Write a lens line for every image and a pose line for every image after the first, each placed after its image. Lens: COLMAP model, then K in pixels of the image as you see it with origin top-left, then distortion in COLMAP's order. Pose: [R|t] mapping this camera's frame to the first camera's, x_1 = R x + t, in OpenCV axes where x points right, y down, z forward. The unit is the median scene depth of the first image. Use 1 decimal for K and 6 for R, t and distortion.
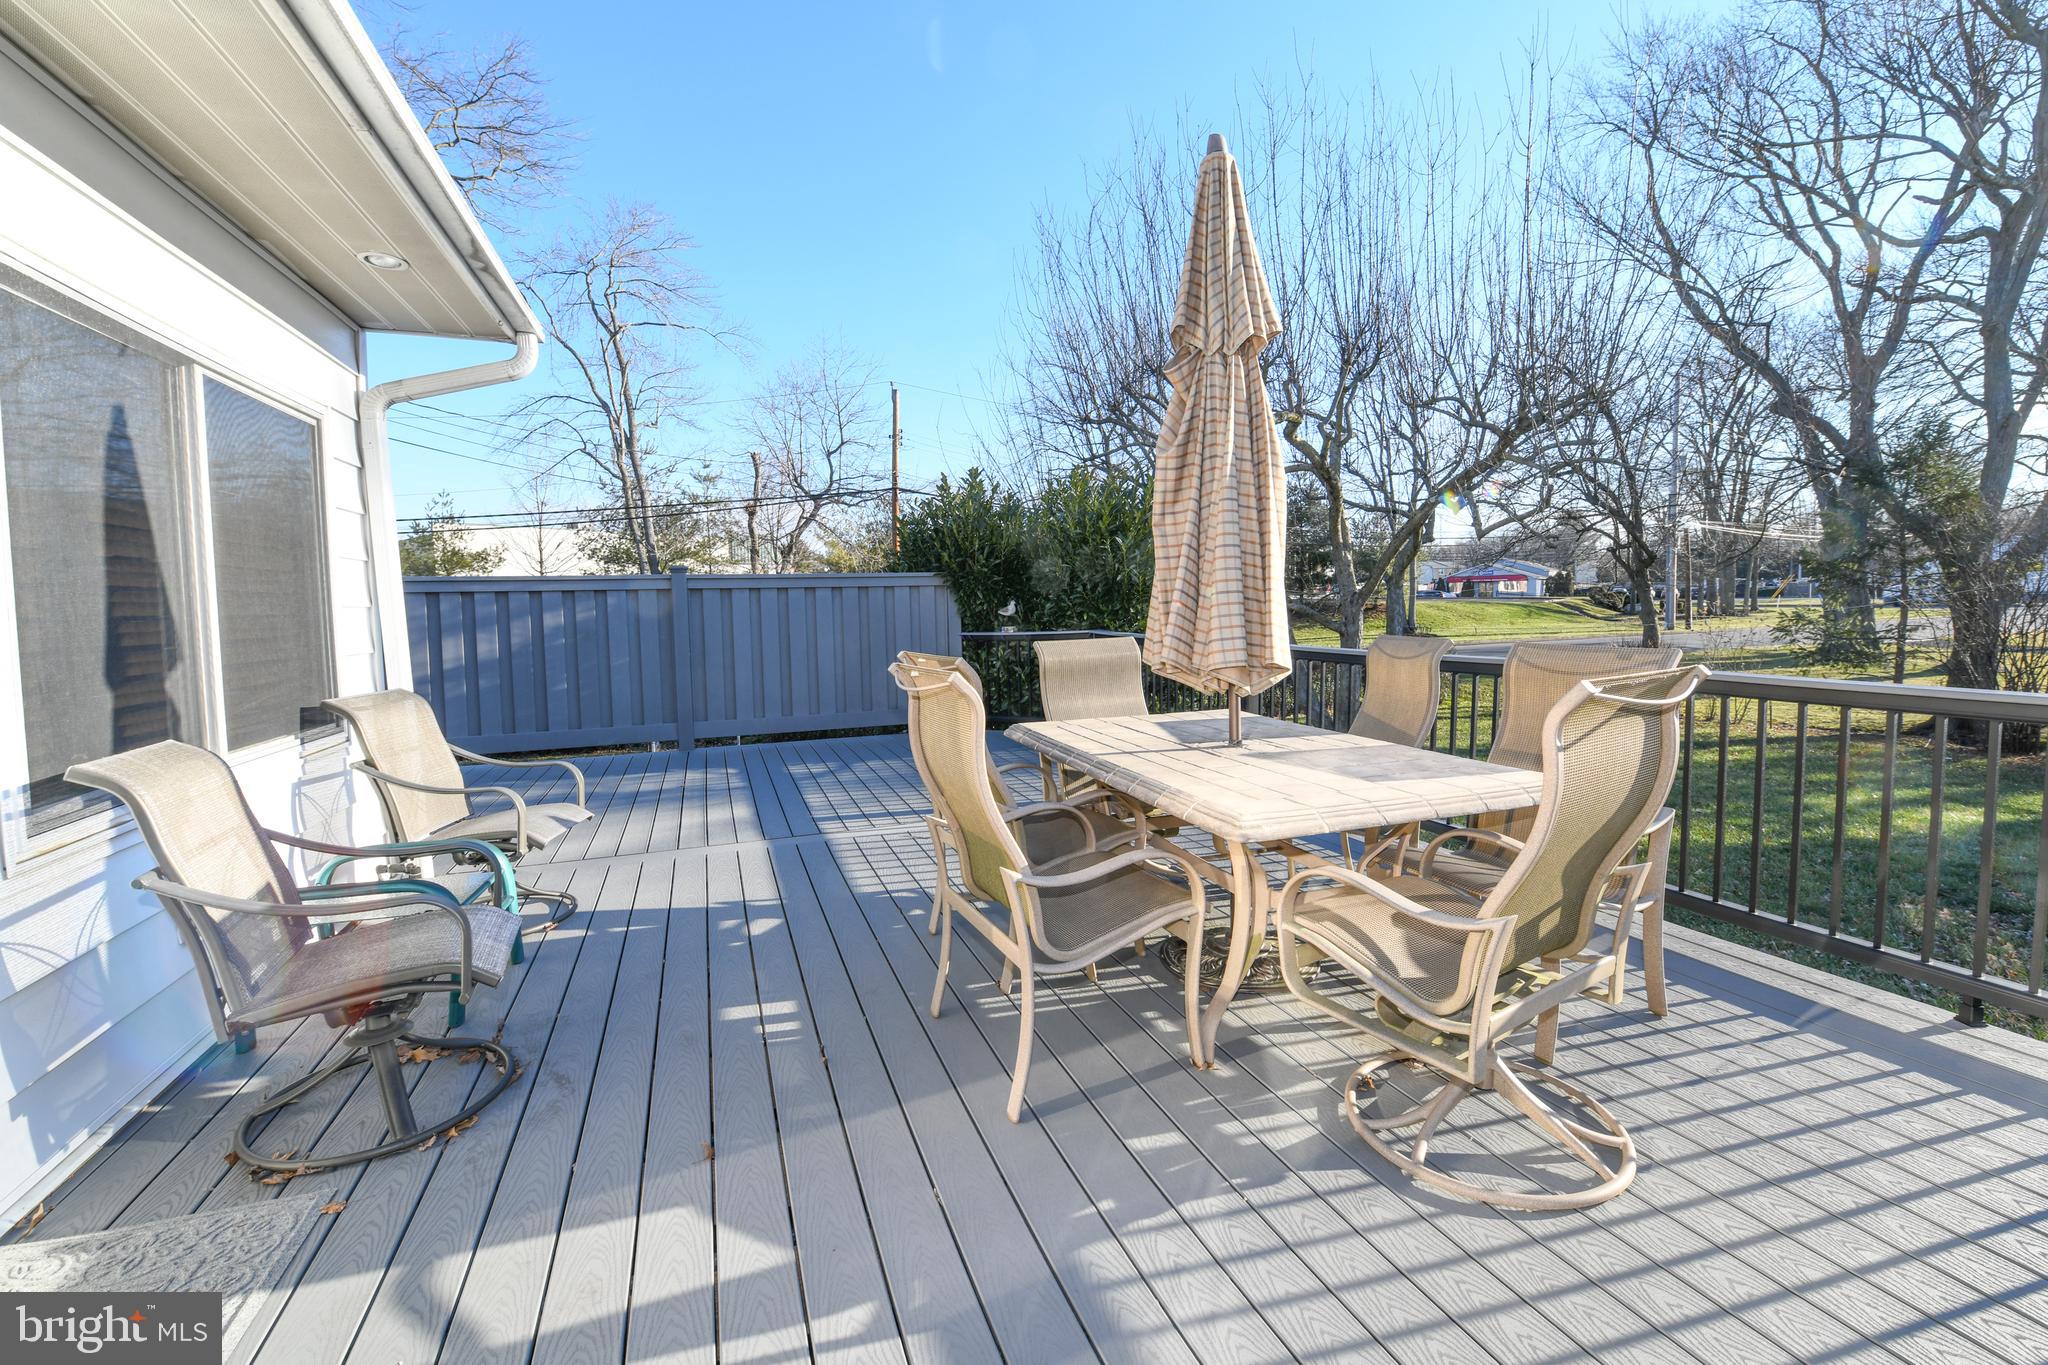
lens RADIAL K [[875.1, 0, 1026.1], [0, 875.1, 675.0], [0, 0, 1]] dist [-0.017960, -0.001374]
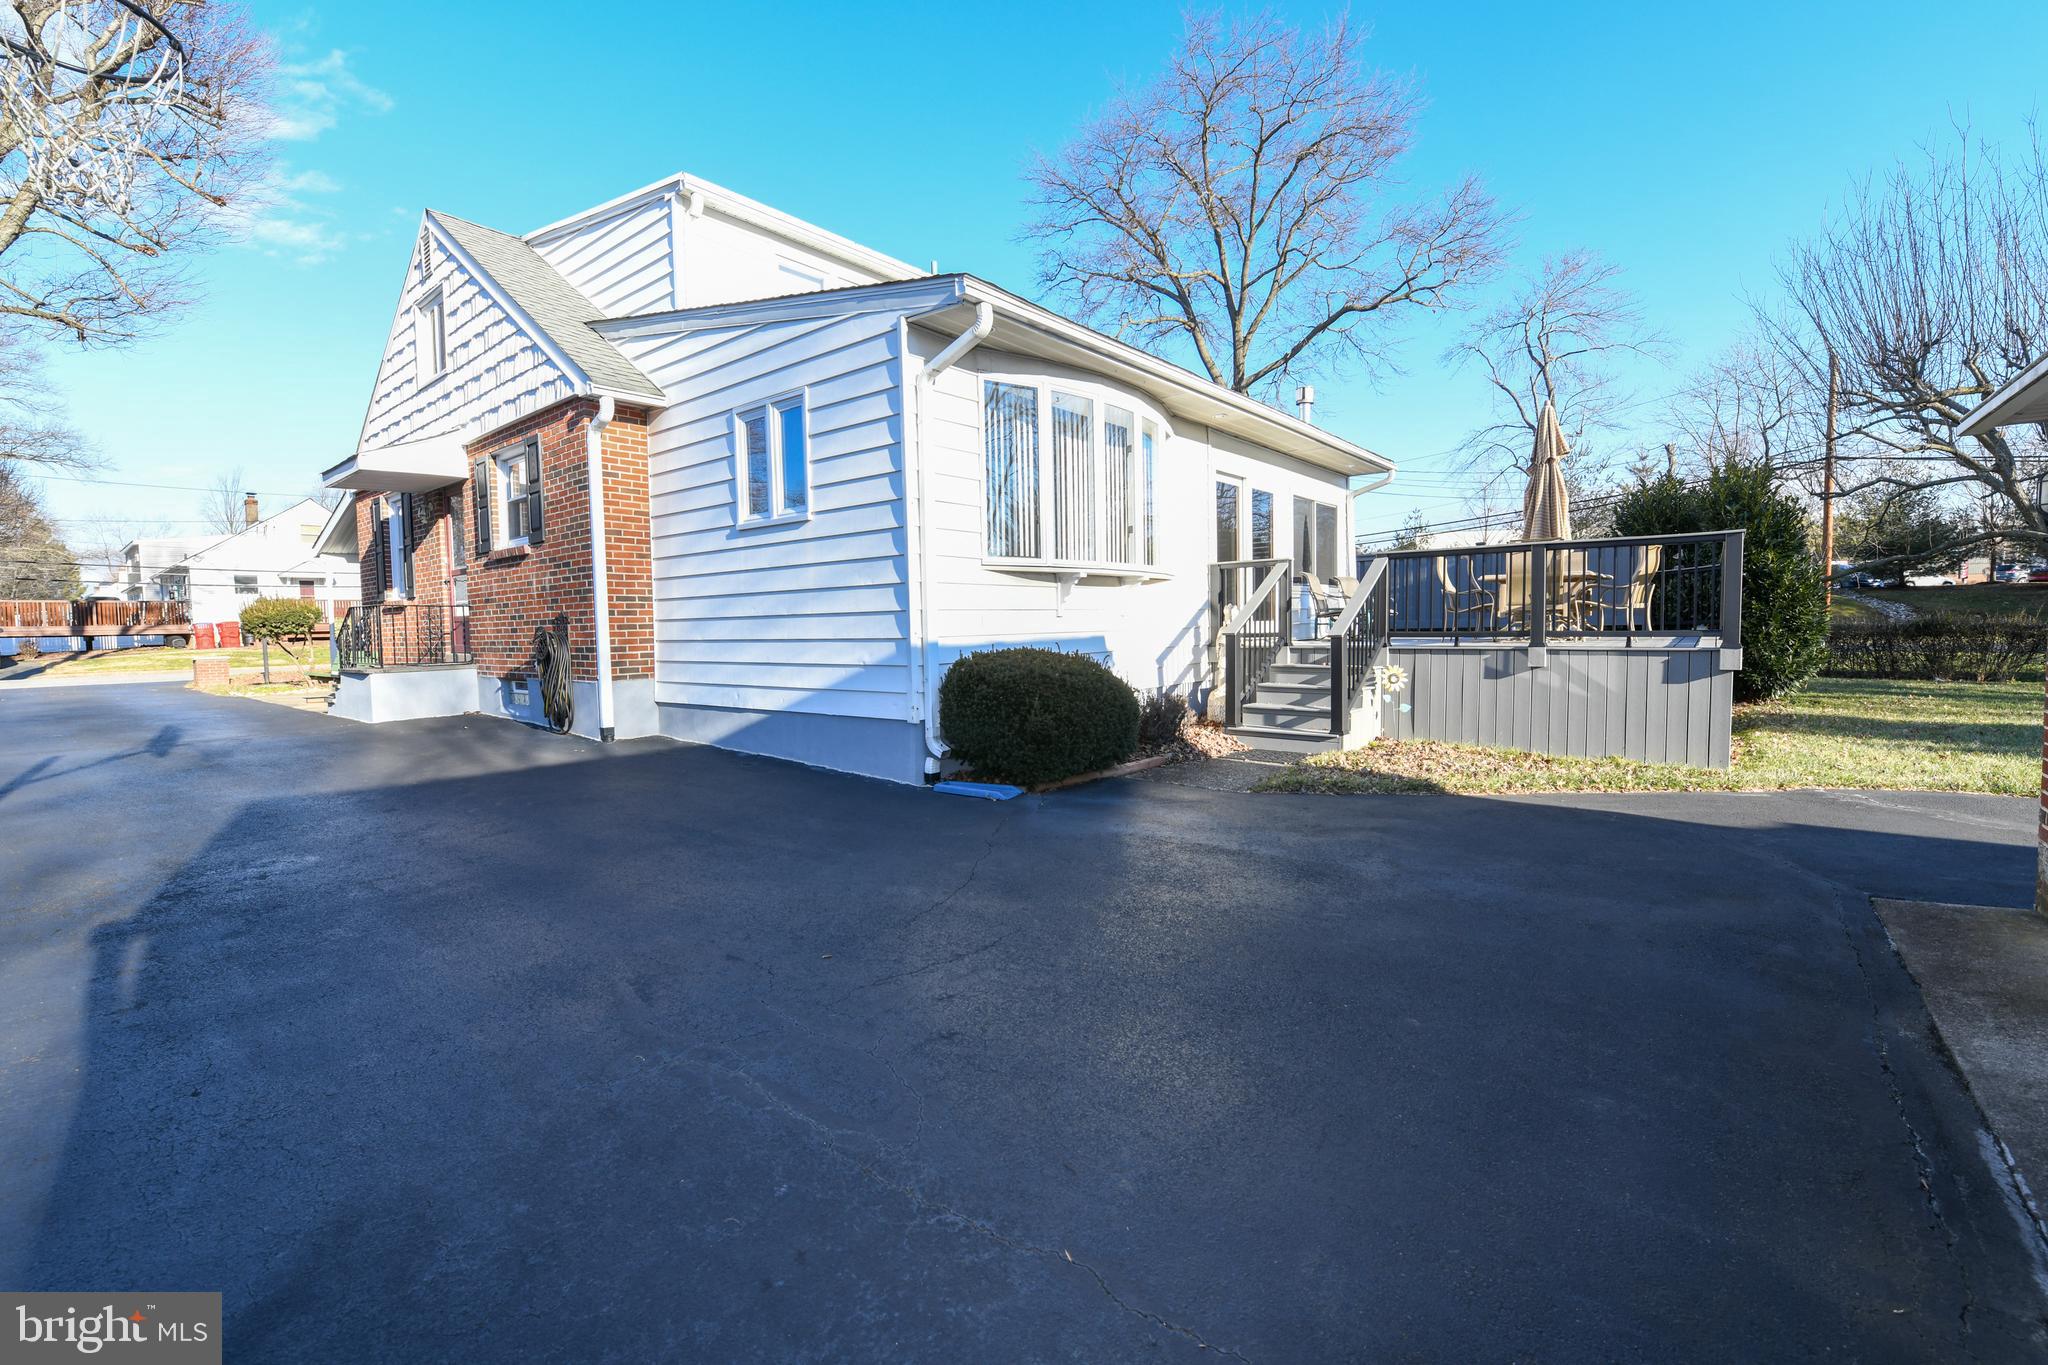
lens RADIAL K [[875.1, 0, 1026.1], [0, 875.1, 675.0], [0, 0, 1]] dist [-0.017960, -0.001374]
pose [[0.517917, 0.046107, -0.854187, 0.225349], [-0.047565, 0.998554, 0.025060, 0.052986], [0.854107, 0.027651, 0.519361, -0.270504]]
